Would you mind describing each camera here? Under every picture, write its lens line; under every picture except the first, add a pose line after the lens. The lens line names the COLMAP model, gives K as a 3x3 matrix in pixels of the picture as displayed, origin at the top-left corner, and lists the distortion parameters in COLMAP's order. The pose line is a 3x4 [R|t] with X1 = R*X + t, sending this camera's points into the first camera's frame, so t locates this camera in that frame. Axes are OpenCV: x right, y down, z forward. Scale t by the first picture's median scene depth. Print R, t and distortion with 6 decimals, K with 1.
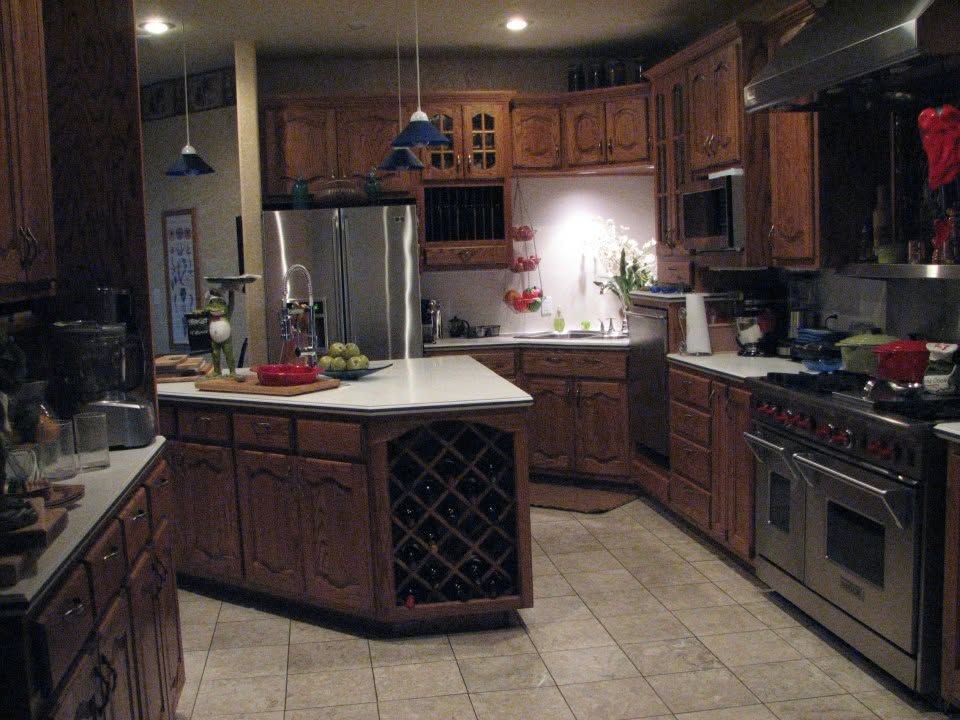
lens RADIAL K [[1024.3, 0, 480.0], [0, 1024.3, 360.0], [0, 0, 1]] dist [-0.181855, 0.252126]
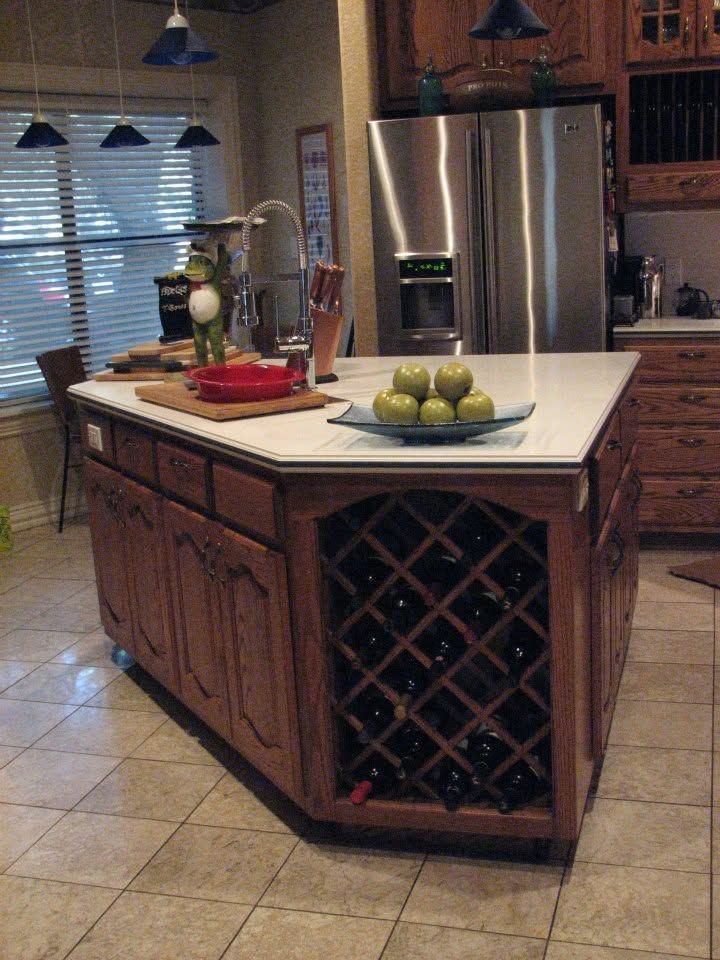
lens RADIAL K [[1204.6, 0, 361.6], [0, 1204.6, 493.4], [0, 0, 1]] dist [-0.159225, 0.420750]
pose [[0.909532, 0.085063, -0.406836, 0.159654], [-0.026226, 0.988628, 0.148076, -0.026000], [0.414806, -0.124011, 0.901420, 0.333785]]
